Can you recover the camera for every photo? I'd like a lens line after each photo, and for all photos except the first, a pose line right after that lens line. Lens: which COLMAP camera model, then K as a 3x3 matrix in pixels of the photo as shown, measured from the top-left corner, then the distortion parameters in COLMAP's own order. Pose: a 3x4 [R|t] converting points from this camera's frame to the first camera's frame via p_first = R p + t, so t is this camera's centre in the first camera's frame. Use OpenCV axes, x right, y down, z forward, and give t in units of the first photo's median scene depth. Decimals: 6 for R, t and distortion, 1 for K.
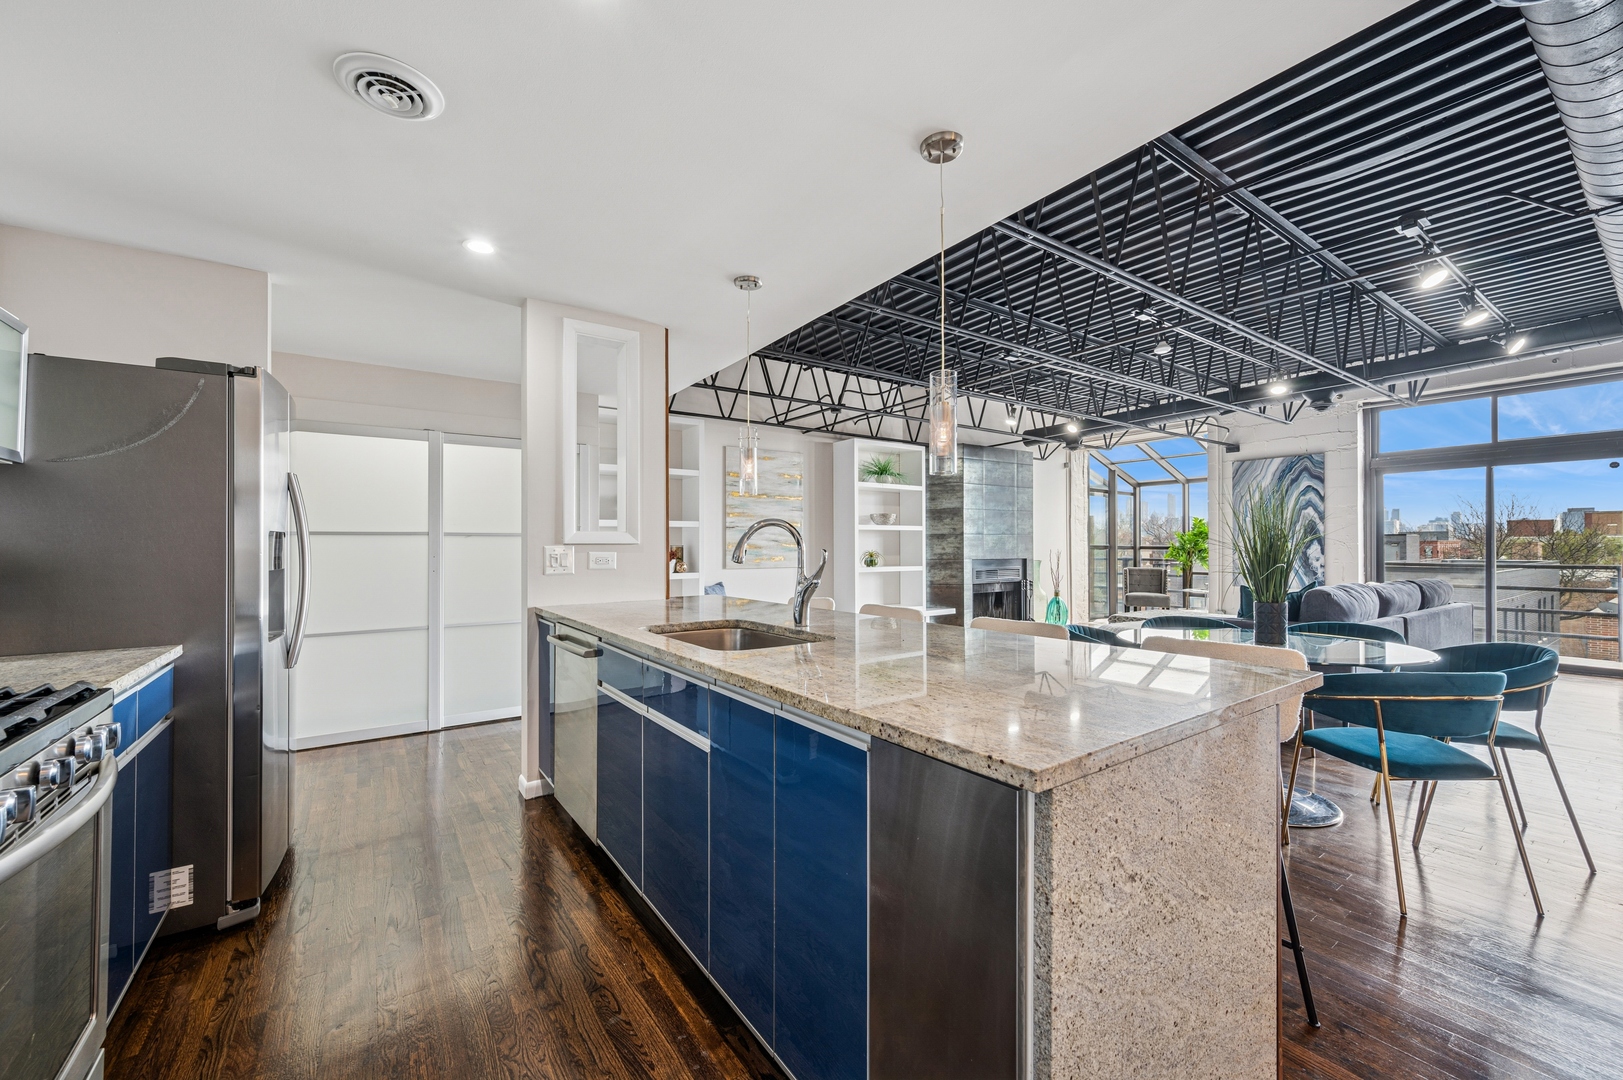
lens RADIAL K [[642.7, 0, 816.6], [0, 642.7, 543.8], [0, 0, 1]] dist [0.000791, -0.000810]
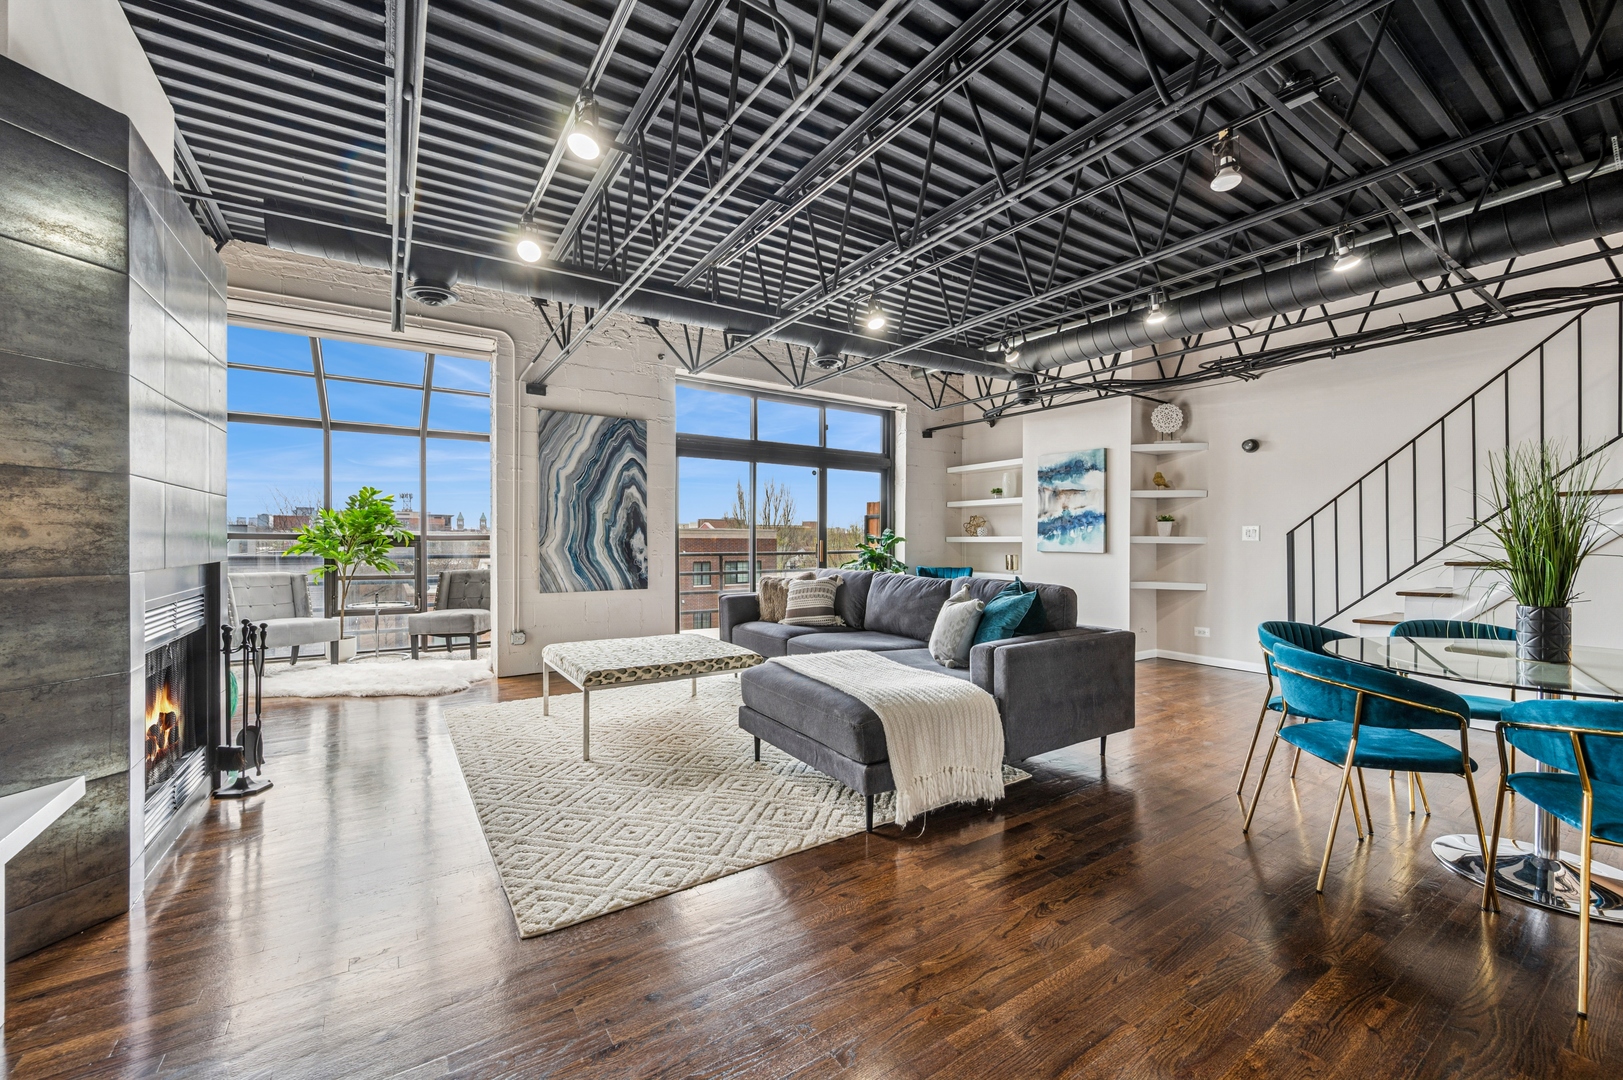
lens RADIAL K [[642.7, 0, 821.1], [0, 642.7, 542.4], [0, 0, 1]] dist [0.000791, -0.000810]
pose [[0.028063, -0.002097, 0.999604, -0.018706], [-0.007786, 0.999967, 0.002316, 0.009101], [-0.999576, -0.007848, 0.028046, 0.706888]]
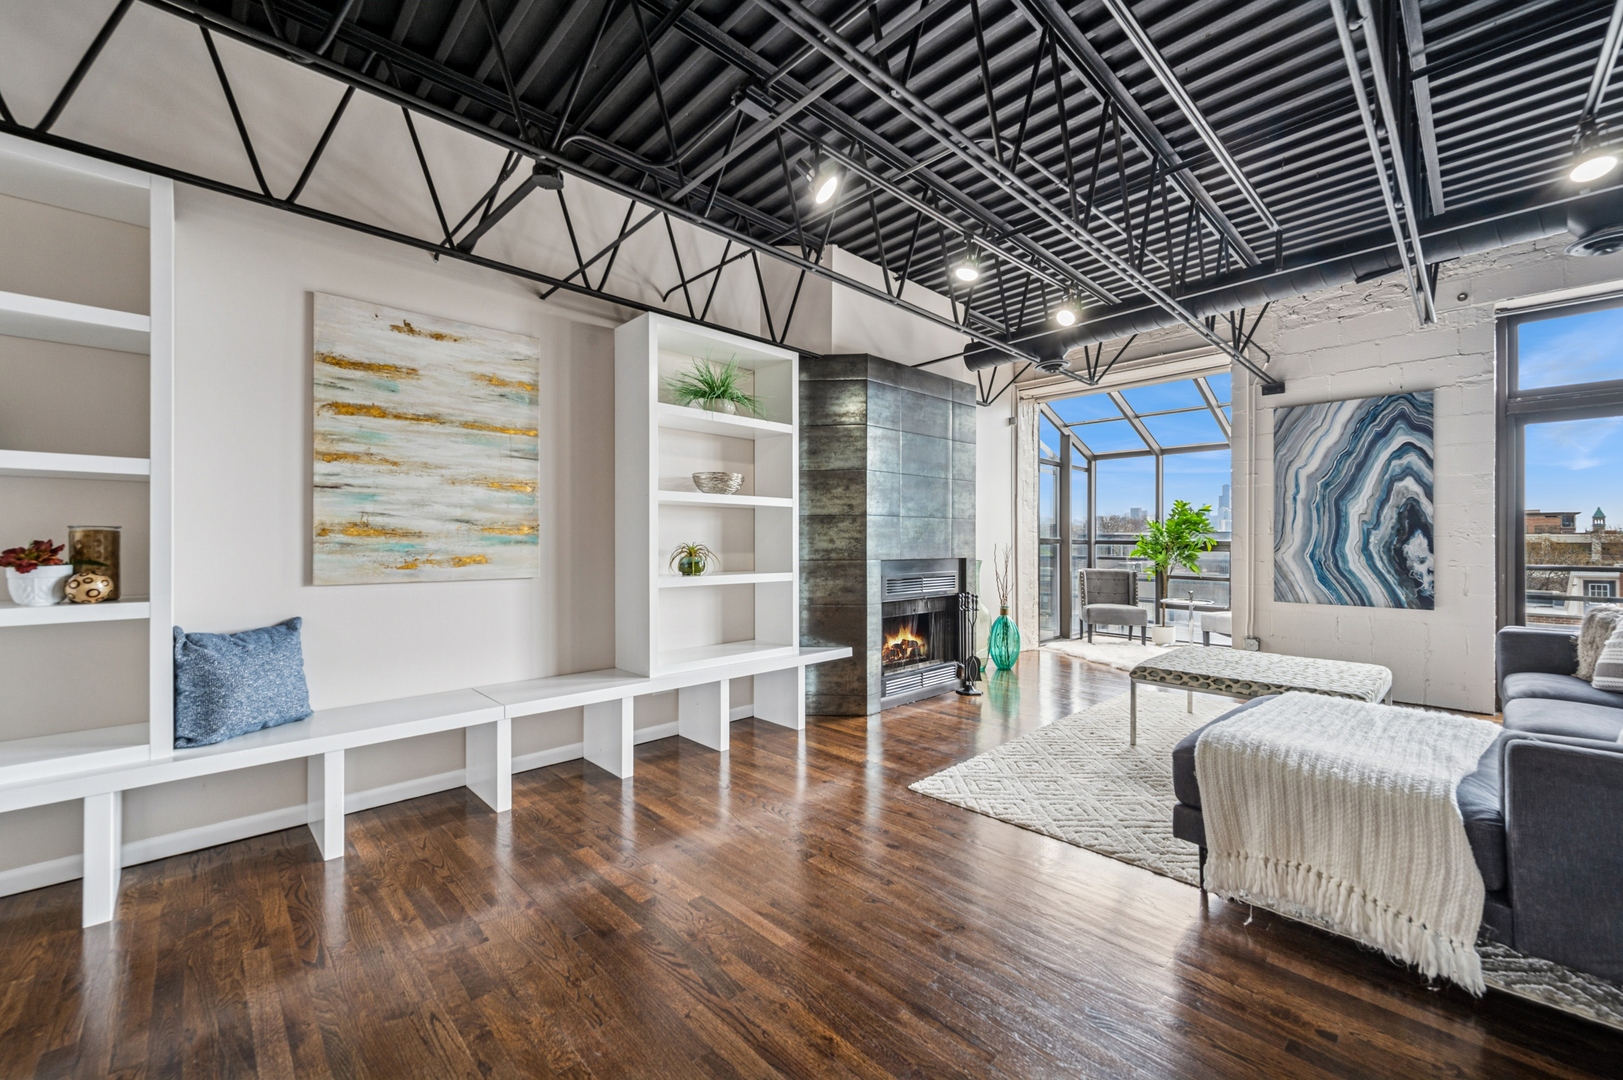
lens RADIAL K [[642.7, 0, 817.6], [0, 642.7, 539.7], [0, 0, 1]] dist [0.000791, -0.000810]
pose [[0.988139, 0.004941, 0.153483, 0.099044], [-0.005150, 0.999986, 0.000963, 0.006083], [-0.153476, -0.001742, 0.988151, 0.446754]]
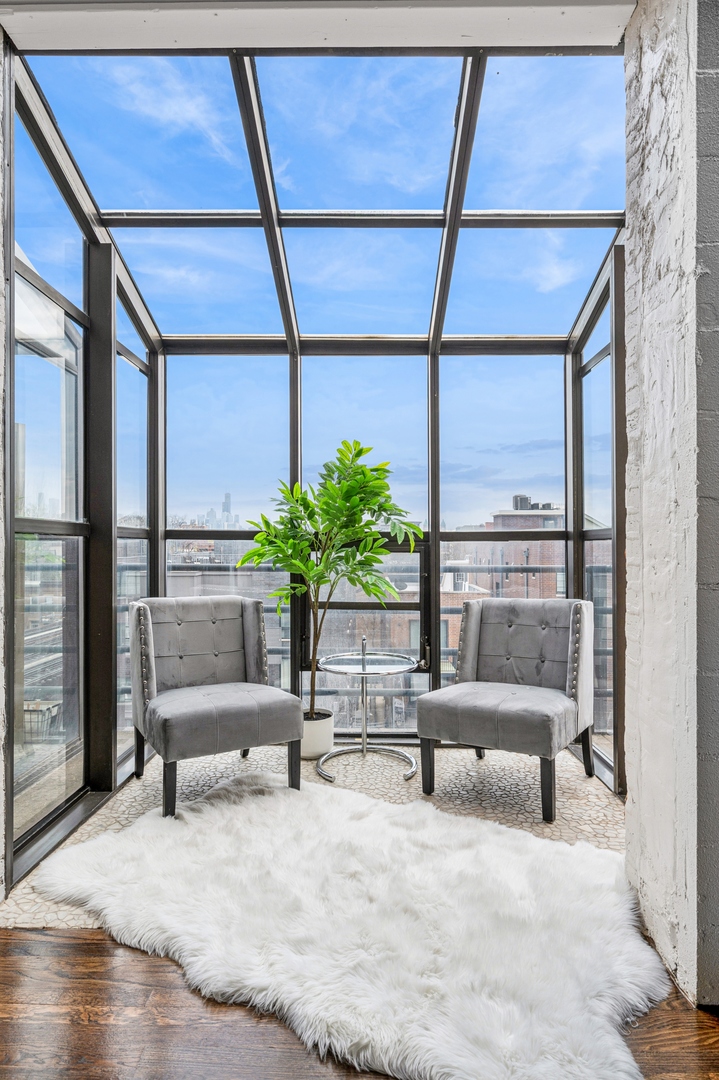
lens RADIAL K [[583.3, 0, 353.7], [0, 583.3, 537.3], [0, 0, 1]] dist [0.000740, -0.002747]
pose [[0.591810, 0.006147, 0.806054, 0.450150], [-0.005444, 0.999979, -0.003629, 0.011859], [-0.806059, -0.002240, 0.591830, 1.059307]]
